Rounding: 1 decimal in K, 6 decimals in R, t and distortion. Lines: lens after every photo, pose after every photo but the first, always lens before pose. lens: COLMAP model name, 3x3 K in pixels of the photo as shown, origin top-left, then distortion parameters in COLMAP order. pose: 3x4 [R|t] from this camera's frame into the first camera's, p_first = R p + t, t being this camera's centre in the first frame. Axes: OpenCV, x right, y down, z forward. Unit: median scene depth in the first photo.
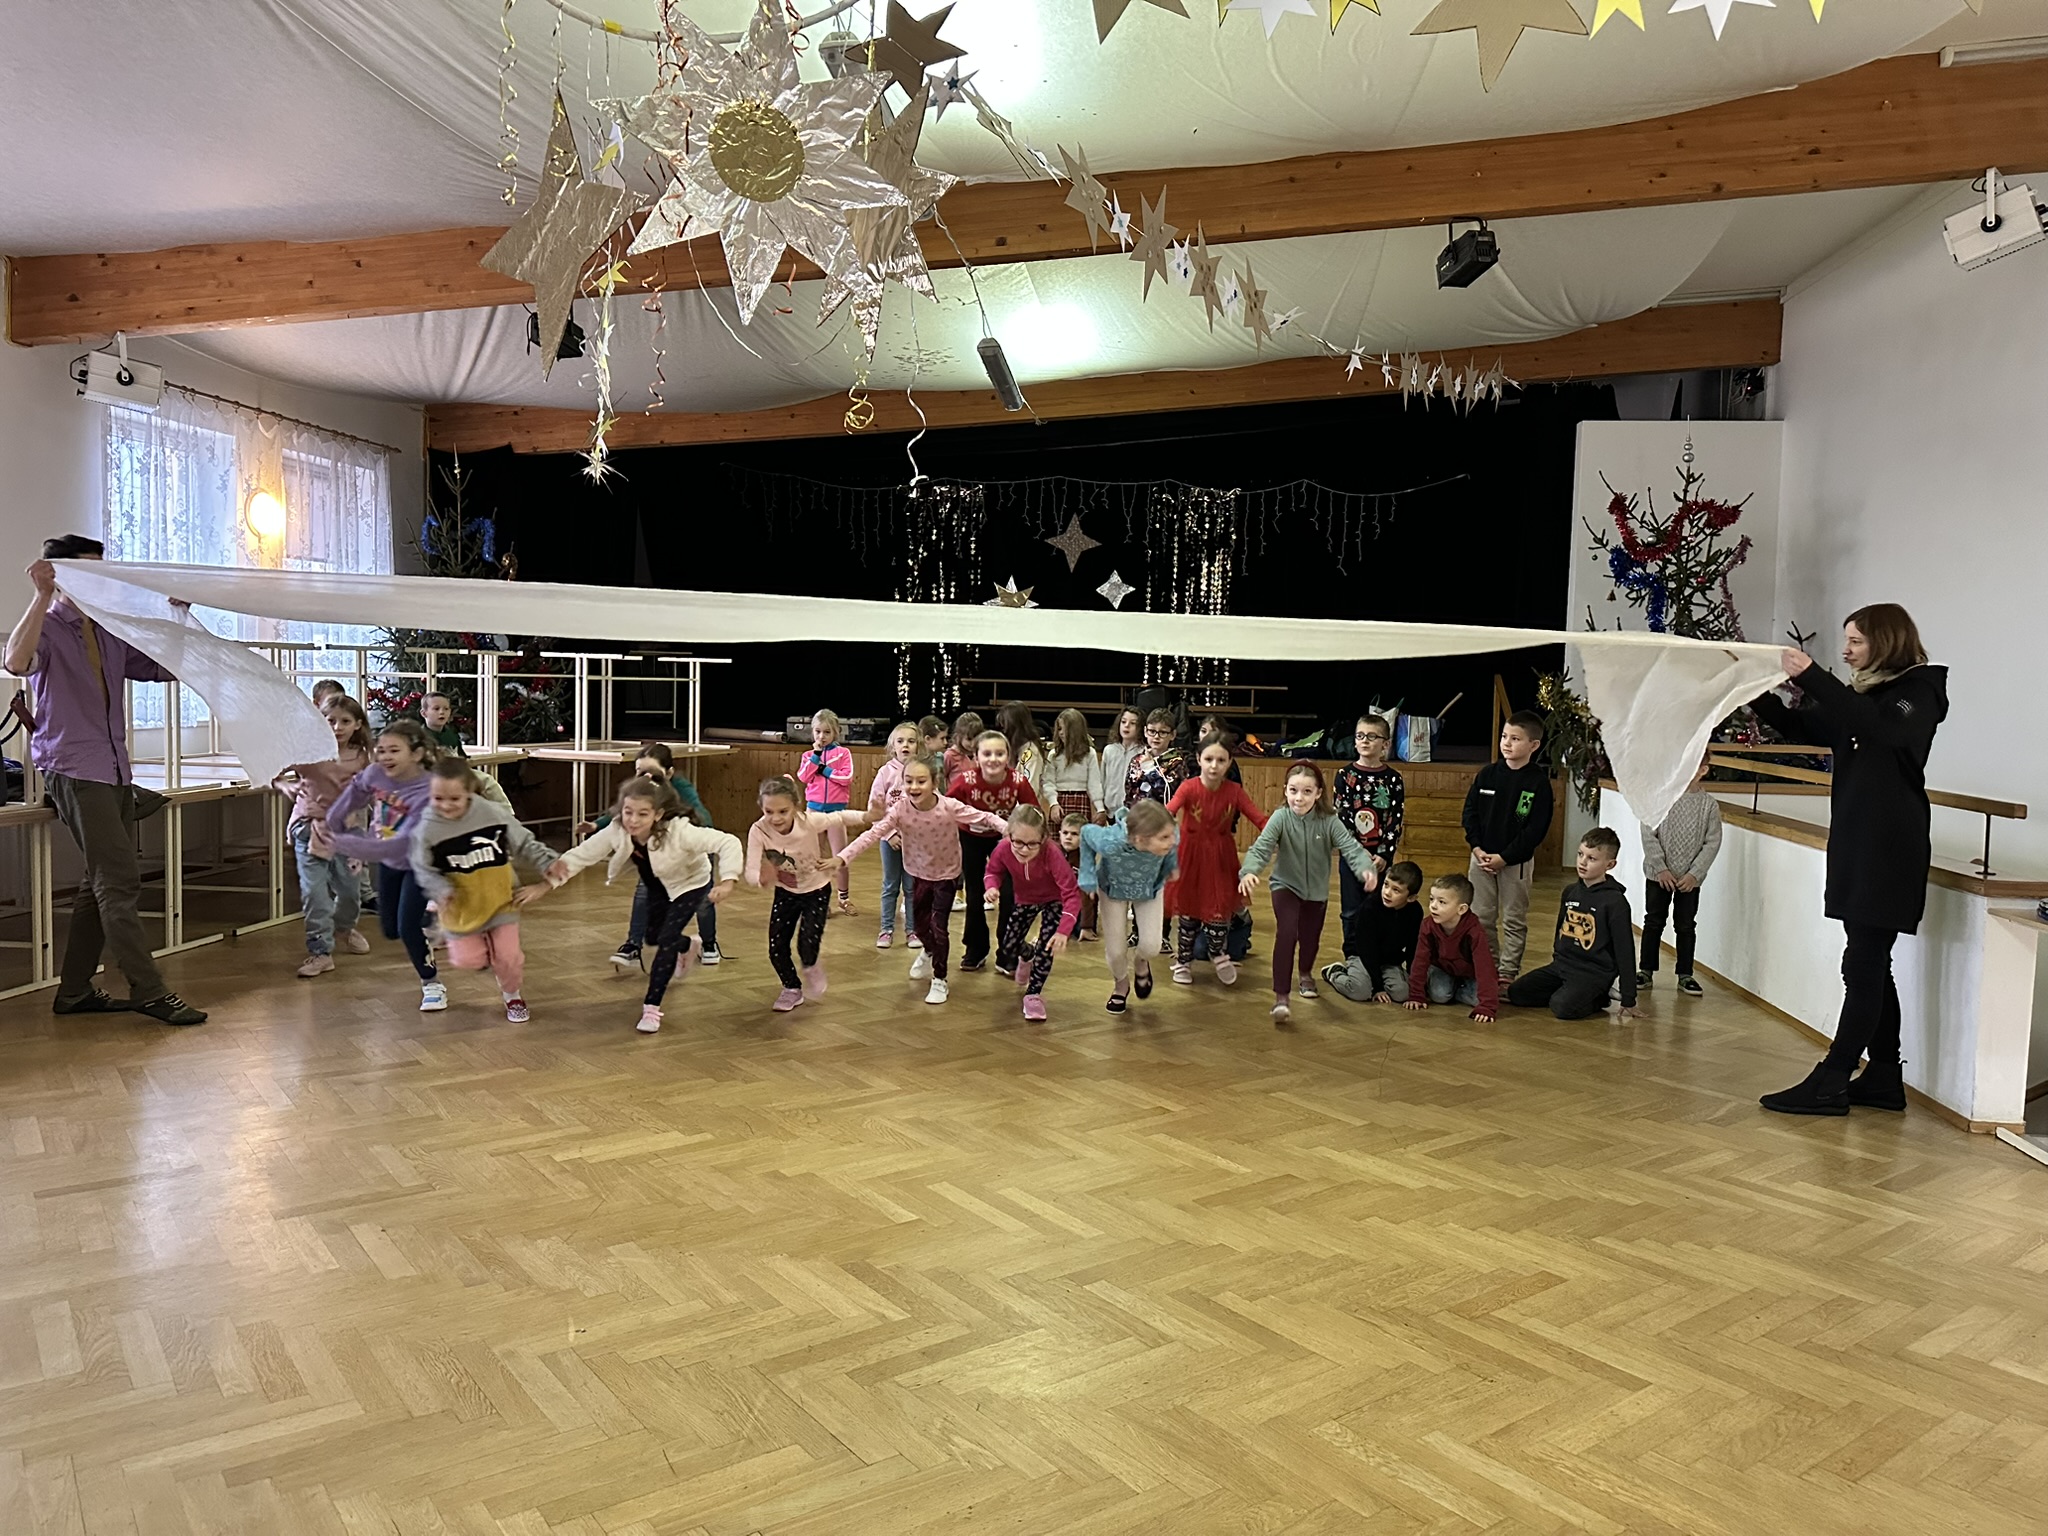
lens RADIAL K [[1434.8, 0, 1016.3], [0, 1434.8, 777.2], [0, 0, 1]] dist [0.042484, -0.056097]
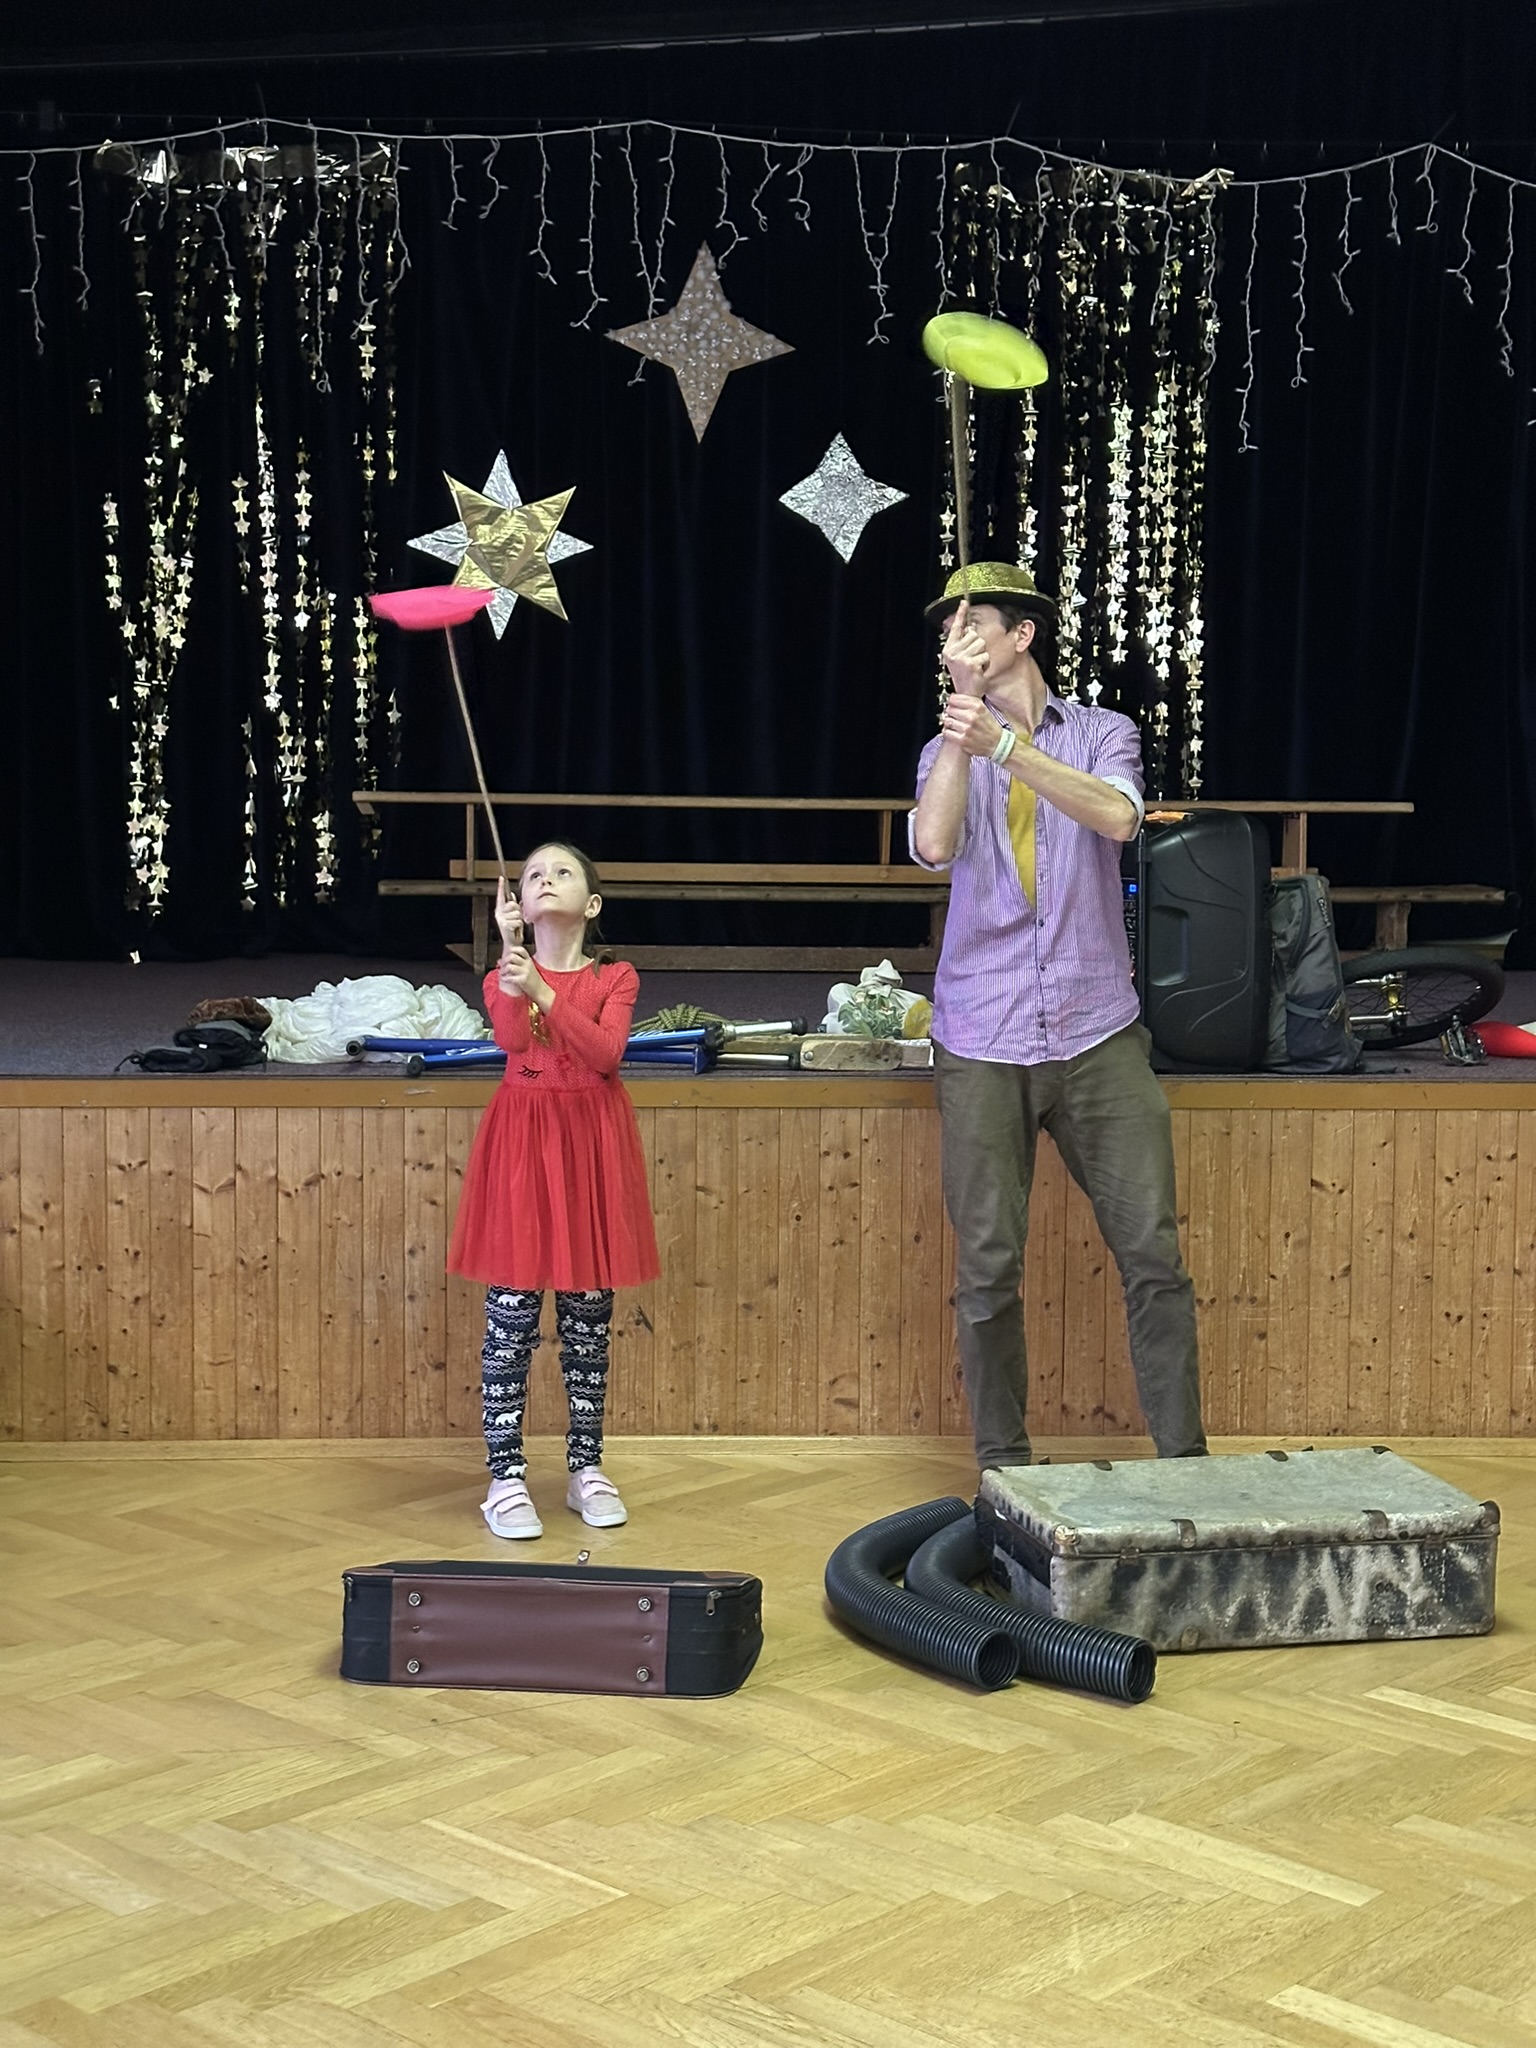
lens RADIAL K [[2816.3, 0, 803.4], [0, 2816.3, 1028.4], [0, 0, 1]] dist [0.161876, -0.397639]
pose [[0.980446, -0.032277, 0.194123, -0.130433], [0.027709, 0.999273, 0.026201, -0.067389], [-0.194828, -0.020310, 0.980627, 0.838198]]
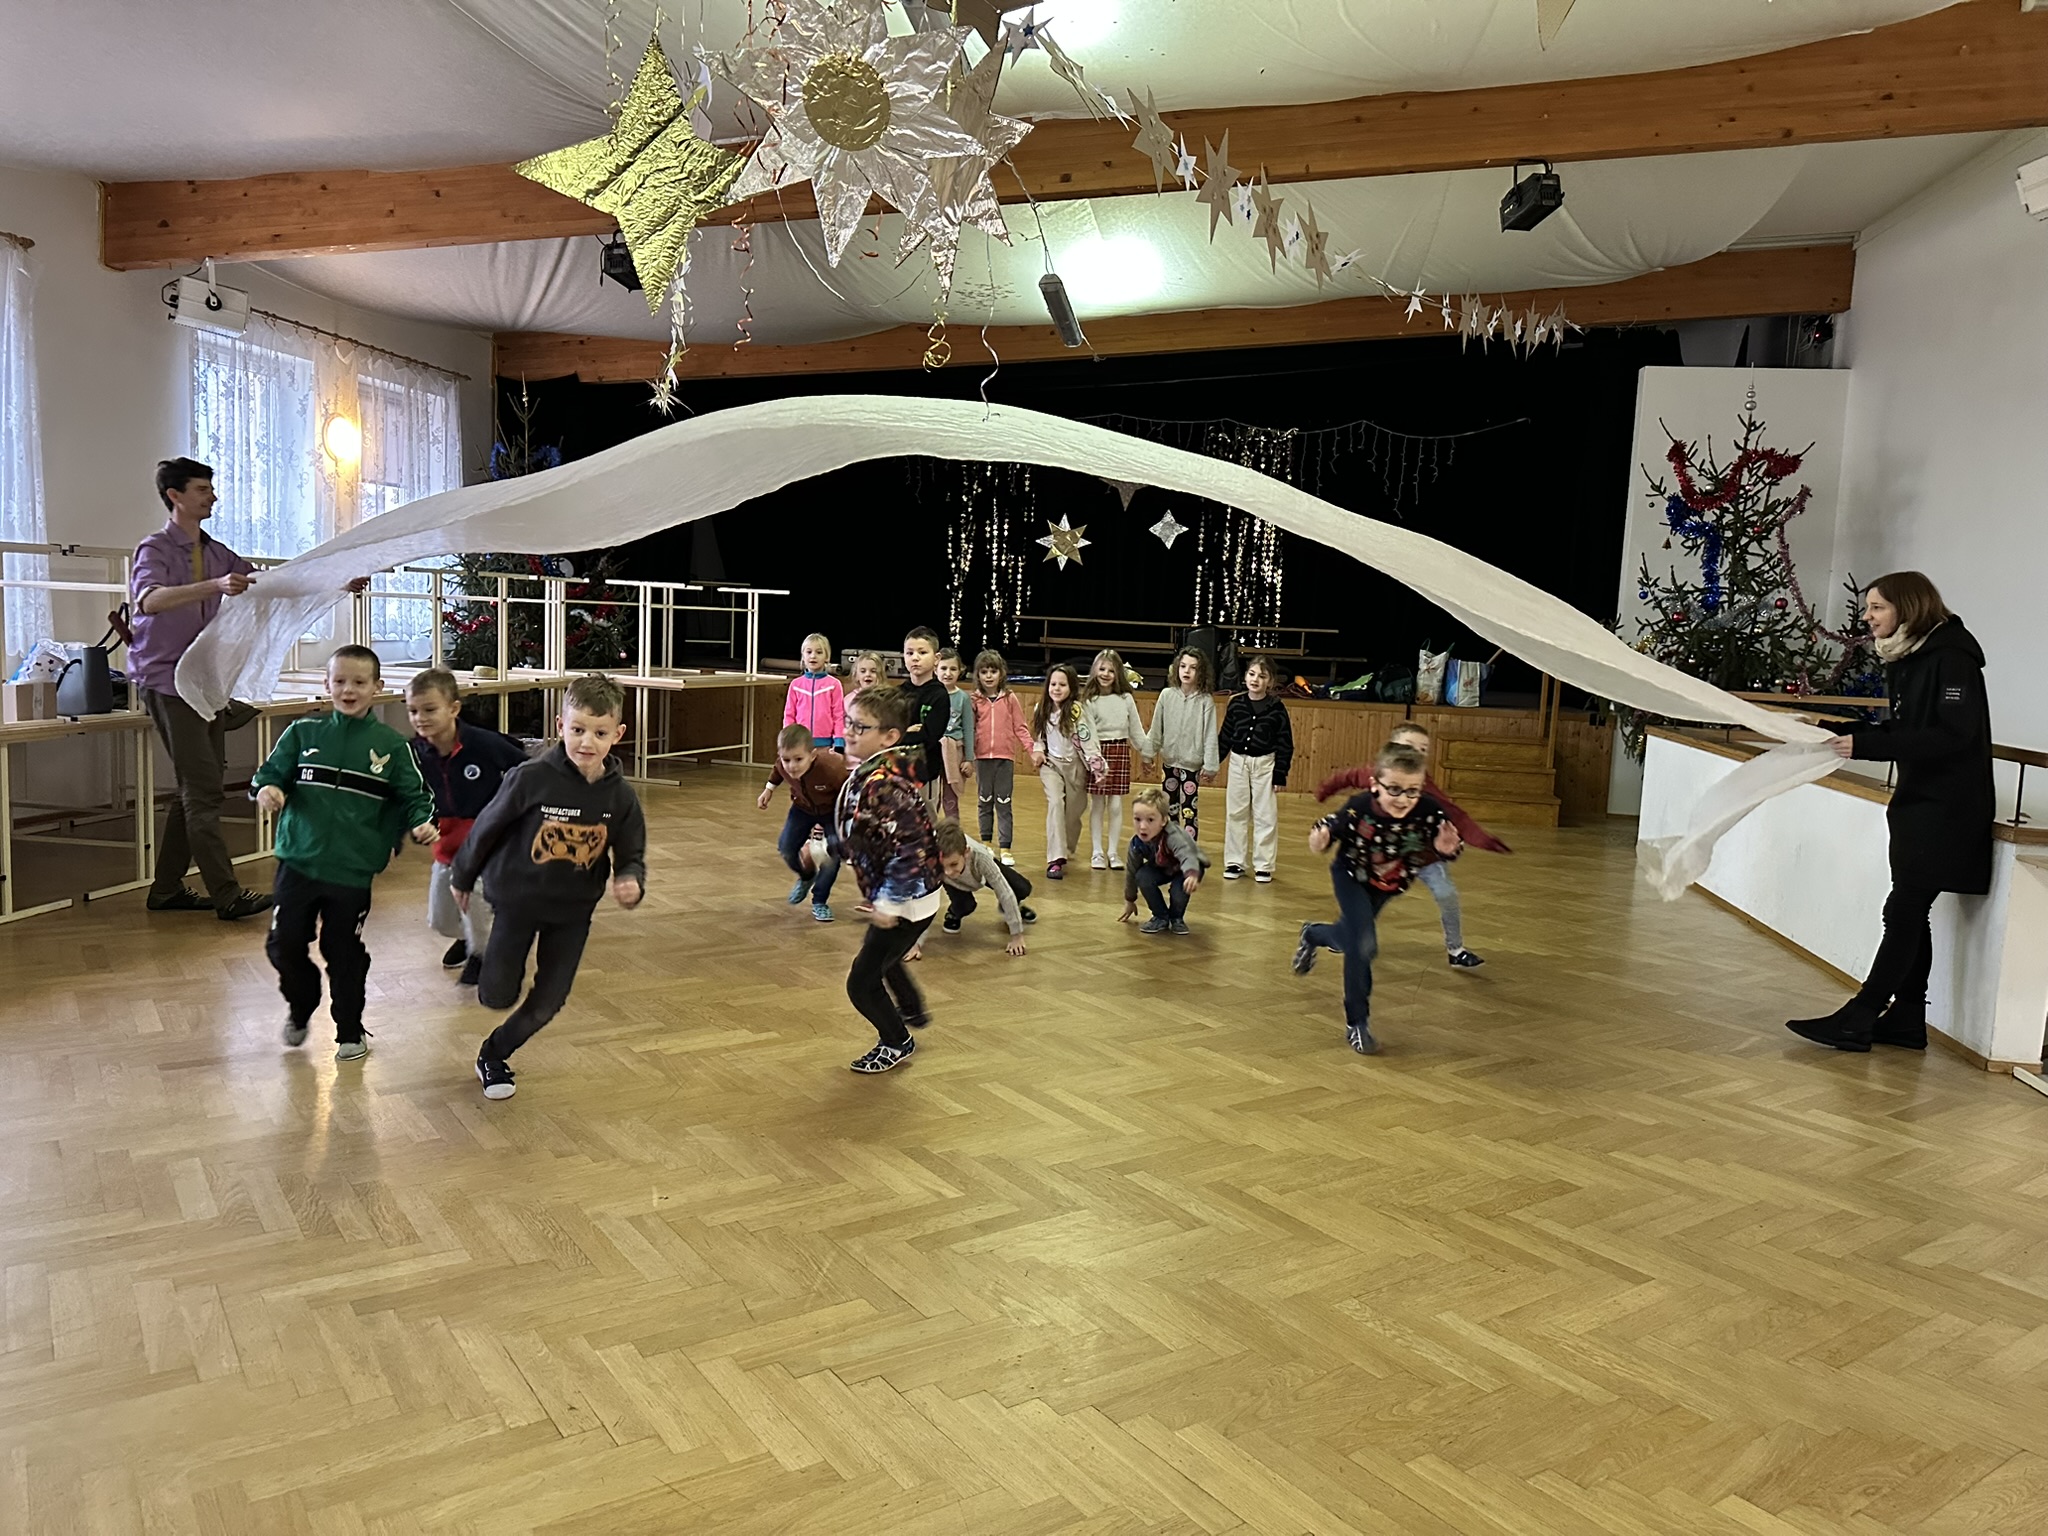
lens RADIAL K [[1434.8, 0, 1016.3], [0, 1434.8, 777.2], [0, 0, 1]] dist [0.042484, -0.056097]
pose [[0.999211, 0.024332, -0.031388, -0.003687], [-0.022998, 0.998846, 0.042168, 0.005897], [0.032377, -0.041413, 0.998617, -0.030205]]
